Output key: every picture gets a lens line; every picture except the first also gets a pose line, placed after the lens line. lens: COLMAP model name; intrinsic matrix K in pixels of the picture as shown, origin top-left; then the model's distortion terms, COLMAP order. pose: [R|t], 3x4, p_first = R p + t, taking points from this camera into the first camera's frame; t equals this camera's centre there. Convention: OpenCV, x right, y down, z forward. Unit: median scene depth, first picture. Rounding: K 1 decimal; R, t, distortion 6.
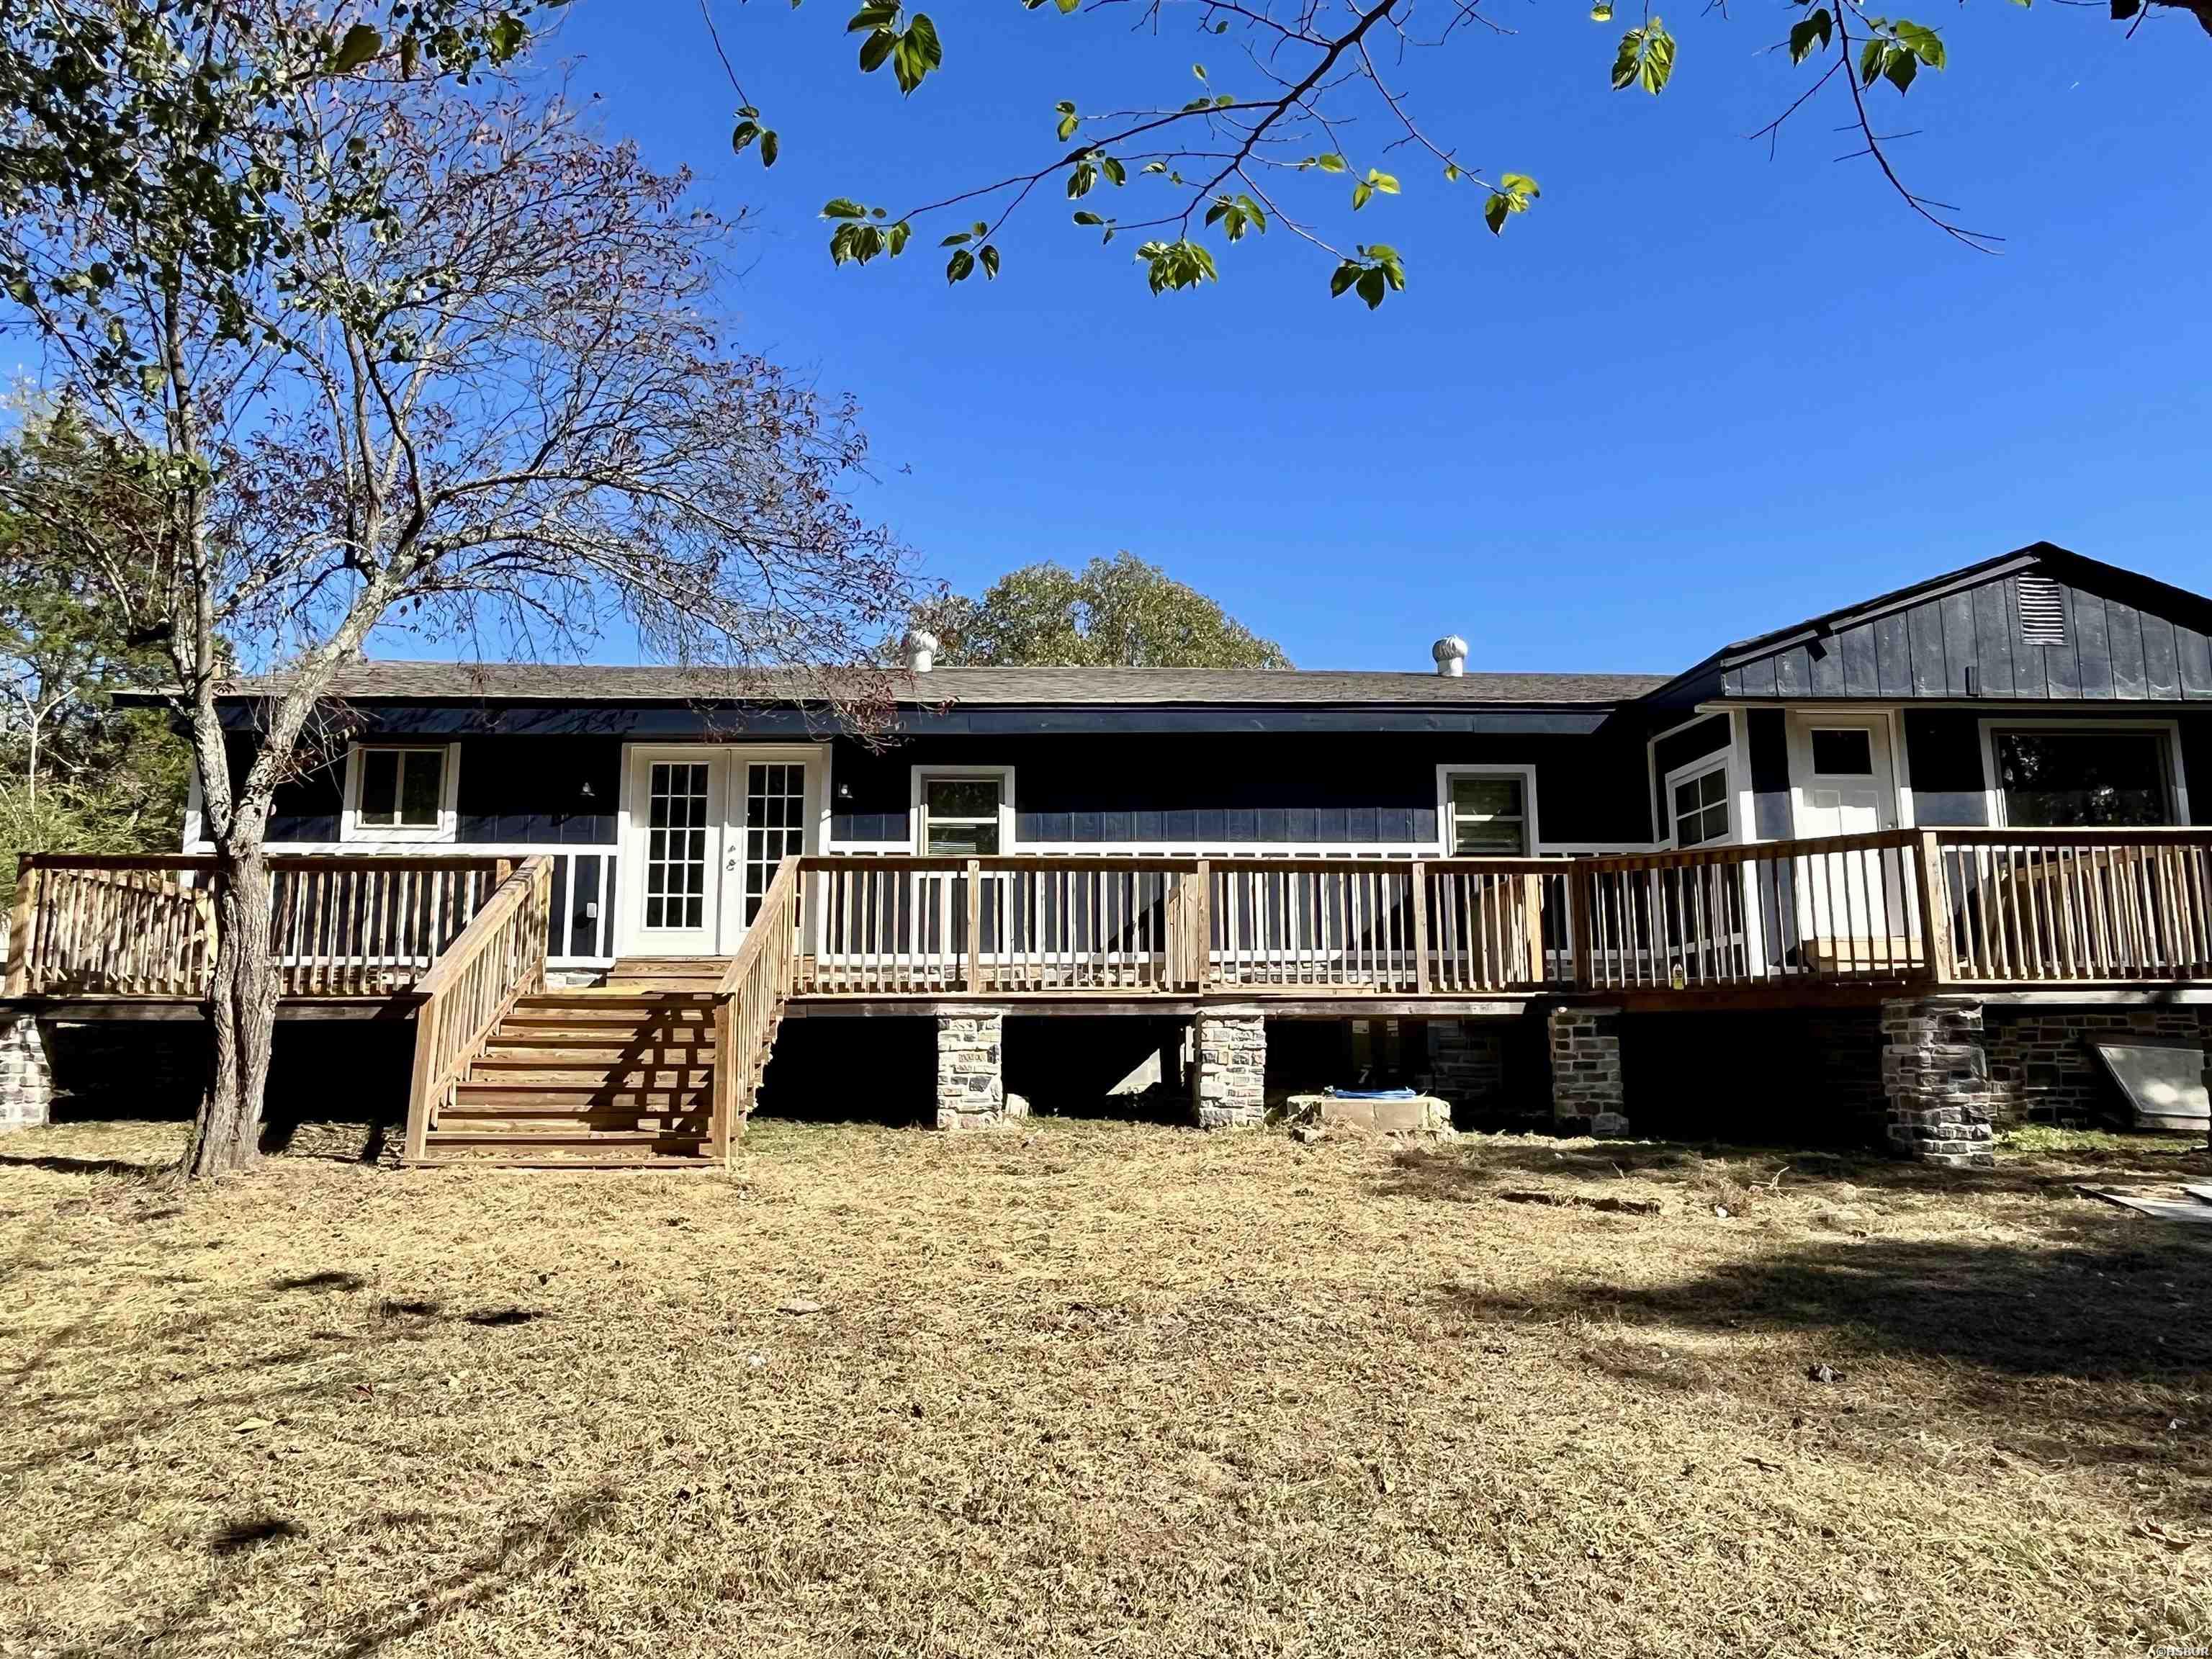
lens RADIAL K [[1519.1, 0, 1111.3], [0, 1519.1, 831.7], [0, 0, 1]] dist [-0.003209, 0.002806]
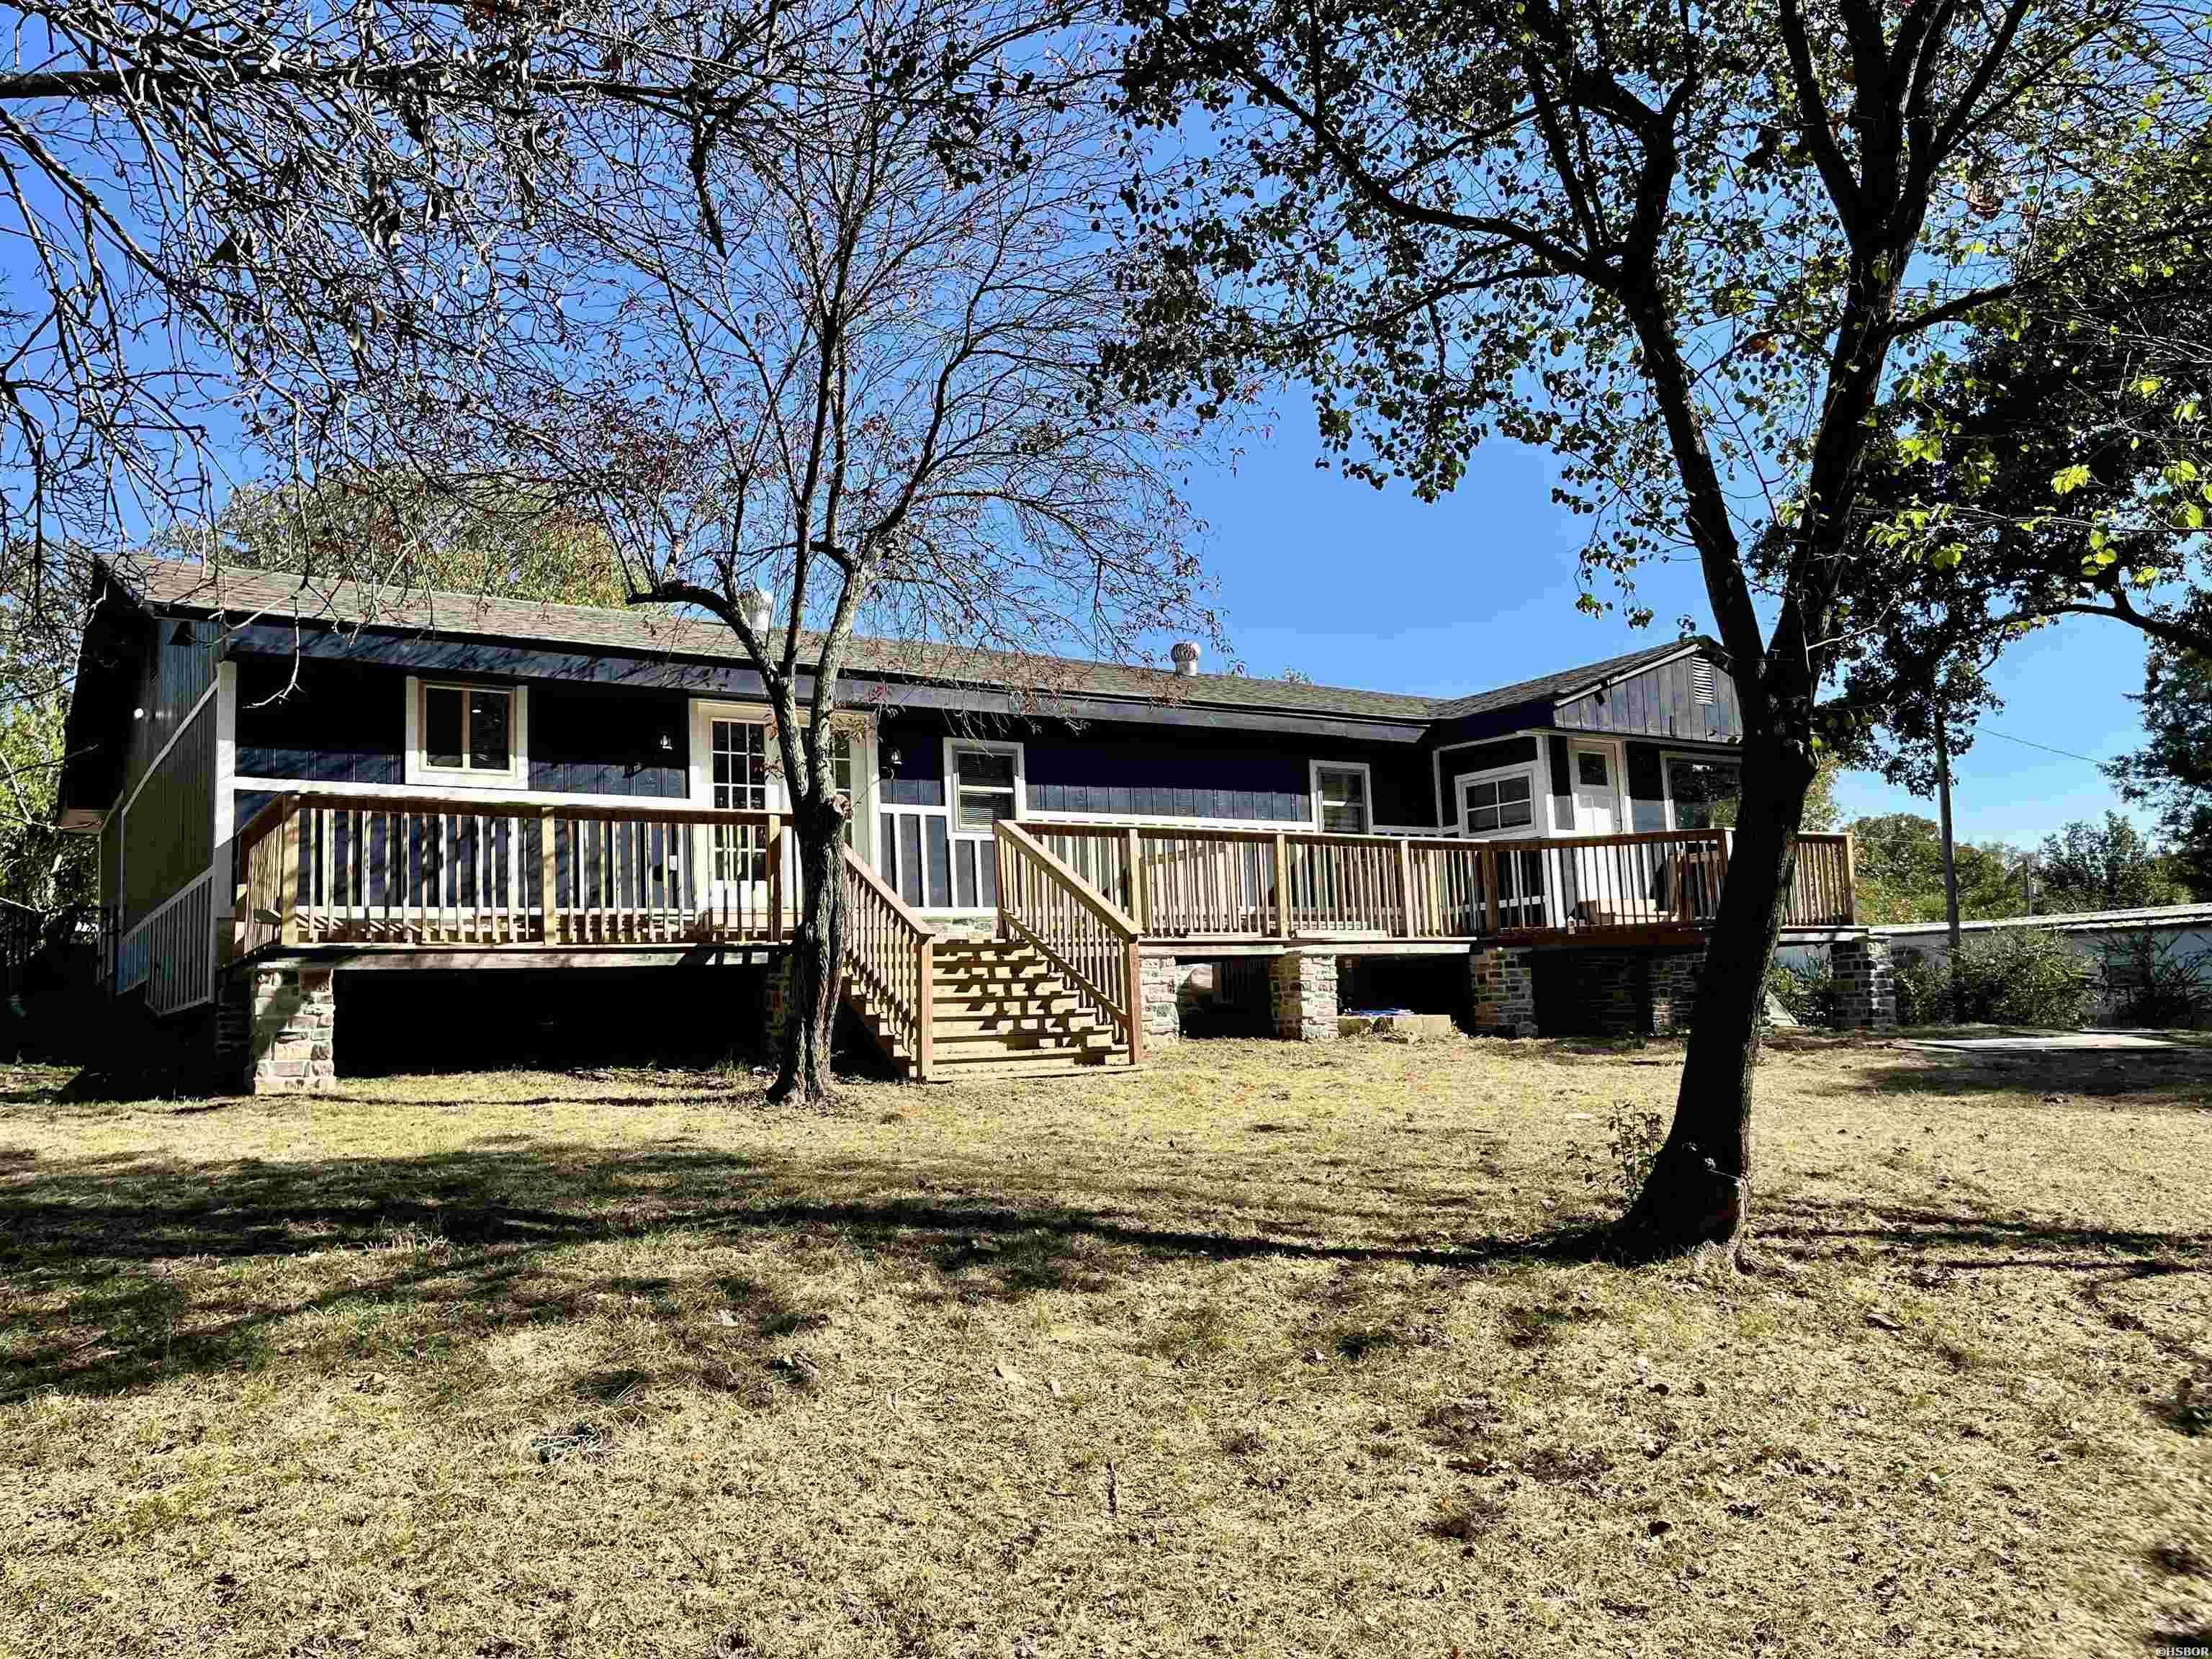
lens RADIAL K [[1675.8, 0, 1118.8], [0, 1675.8, 834.9], [0, 0, 1]] dist [0.073343, -0.102323]
pose [[0.856848, 0.028735, 0.514768, -0.664400], [-0.044484, 0.998843, 0.018287, -0.000467], [-0.513647, -0.038568, 0.857134, -0.118982]]
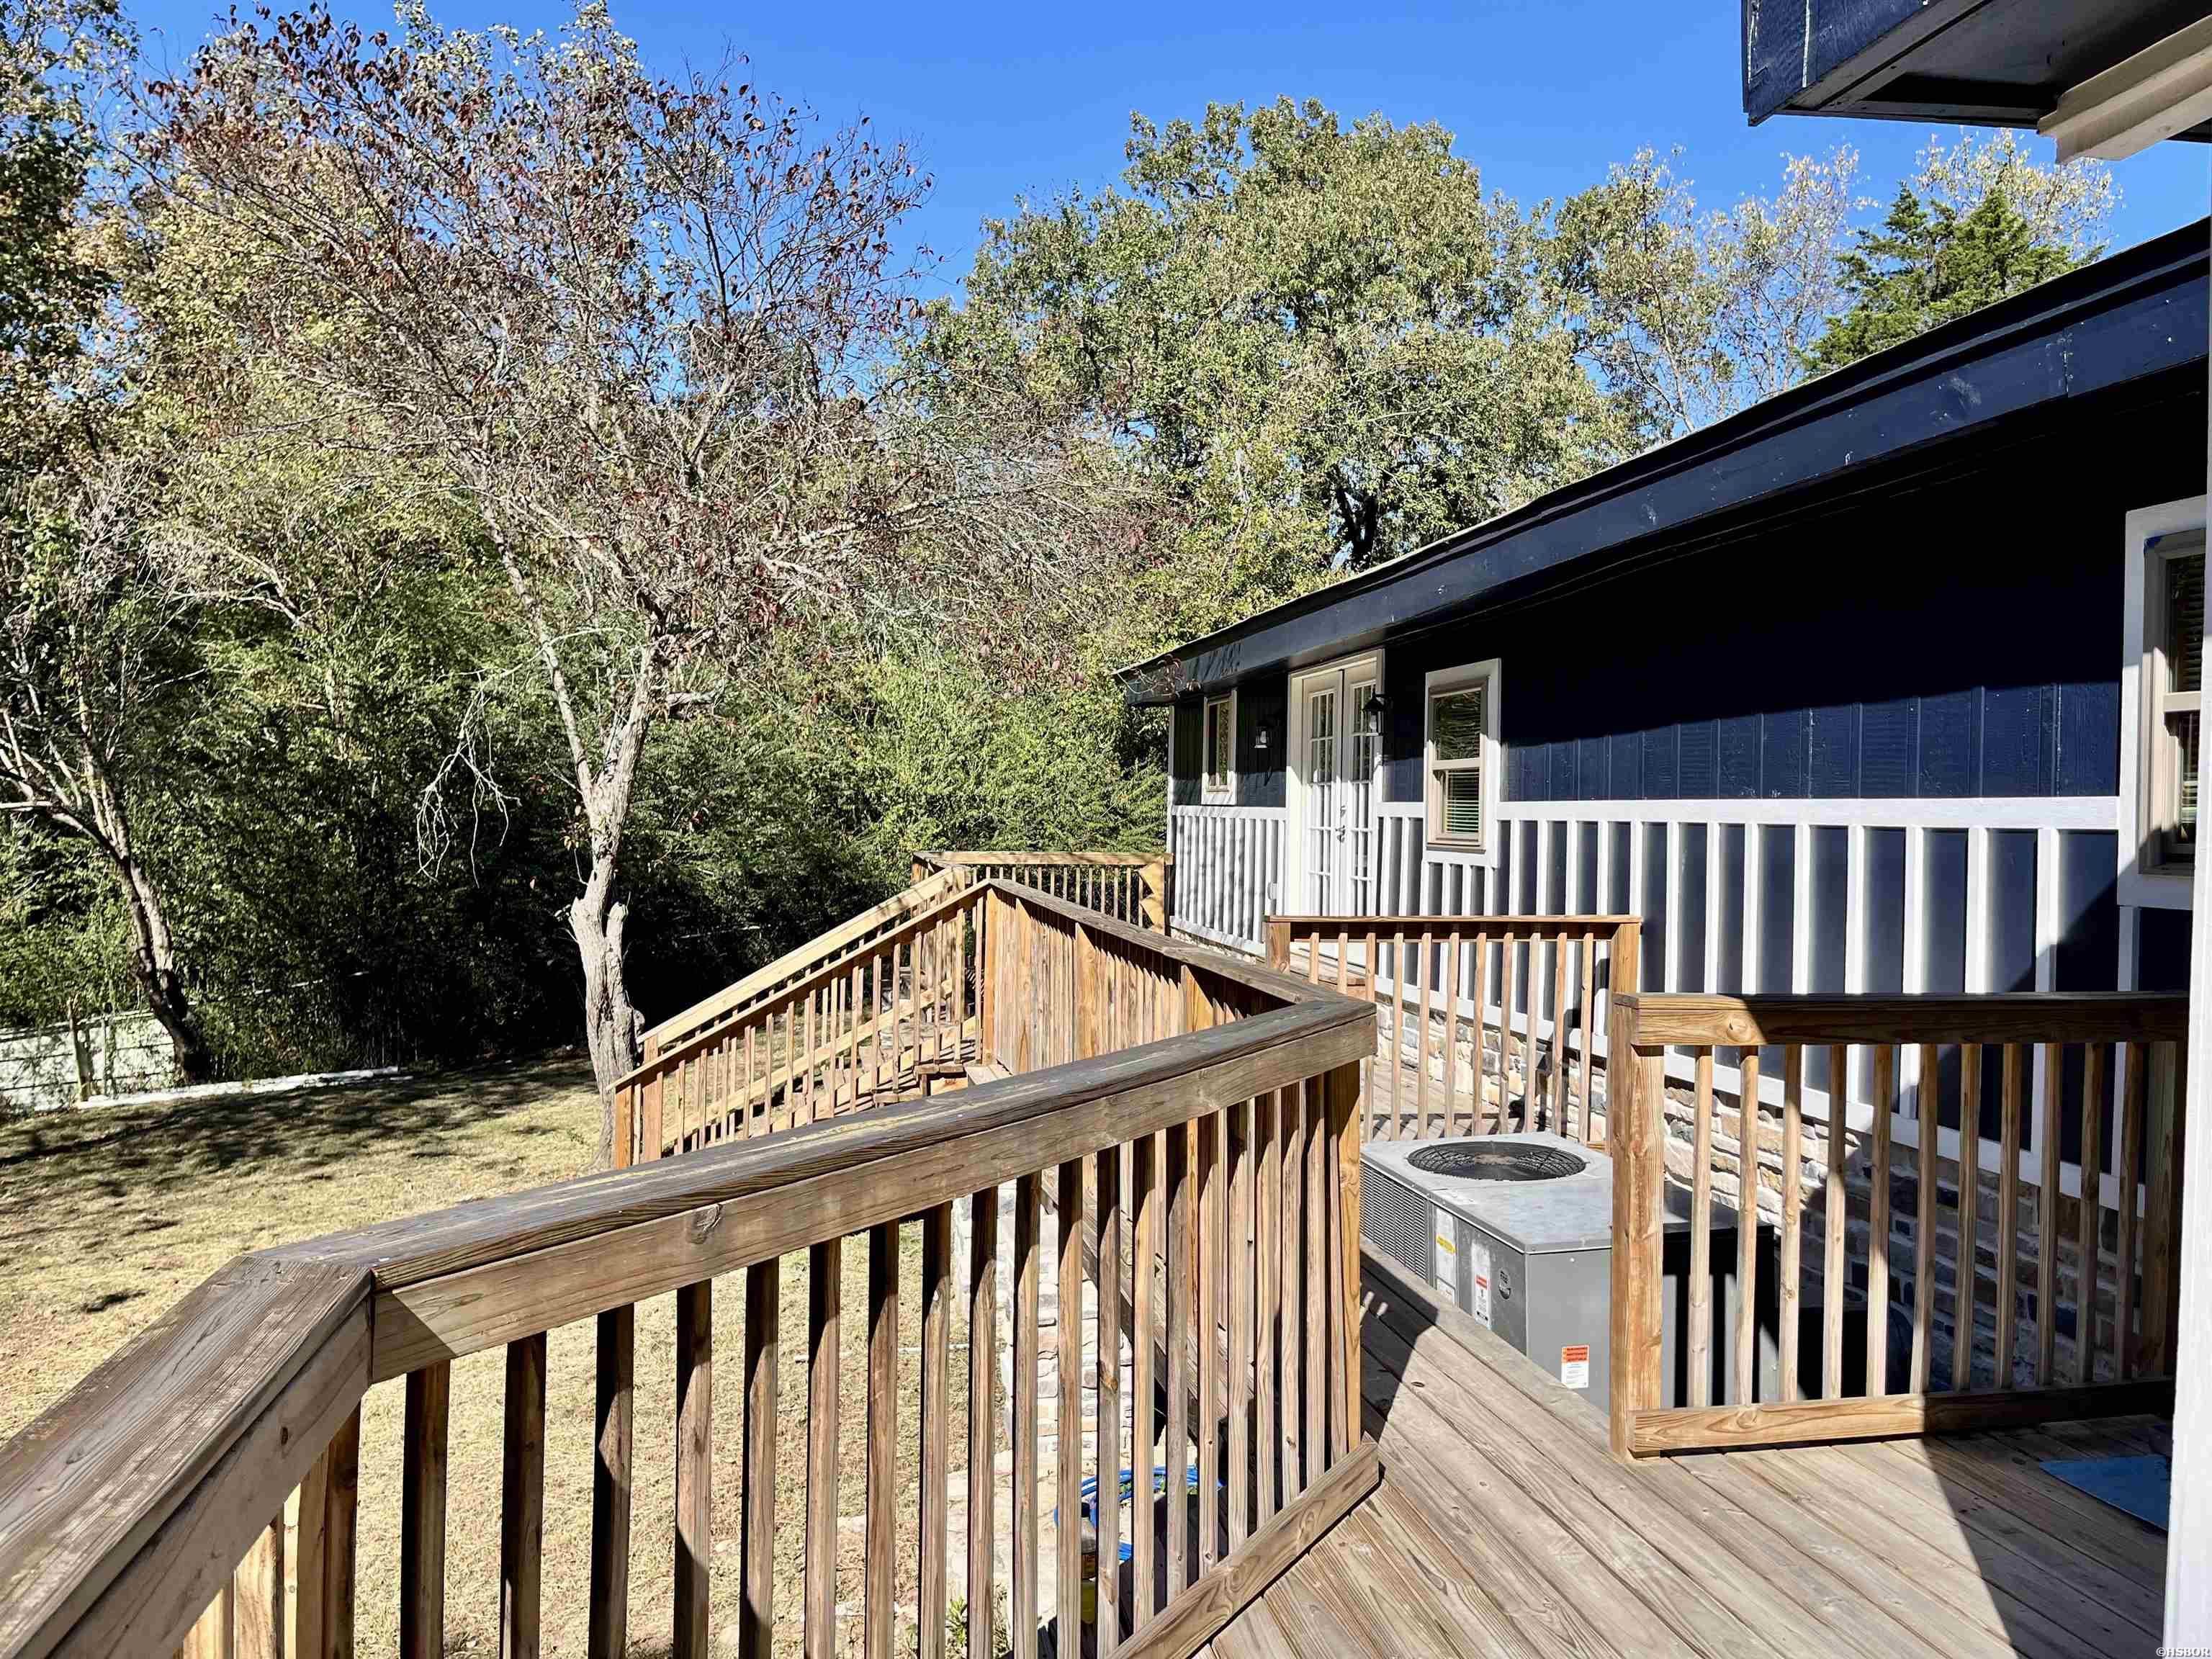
lens RADIAL K [[1675.8, 0, 1119.1], [0, 1675.8, 841.0], [0, 0, 1]] dist [0.073343, -0.102323]
pose [[0.140022, 0.025138, -0.989829, 0.514895], [0.141028, 0.988979, 0.045067, -0.026190], [0.980053, -0.145904, 0.134934, 0.802257]]
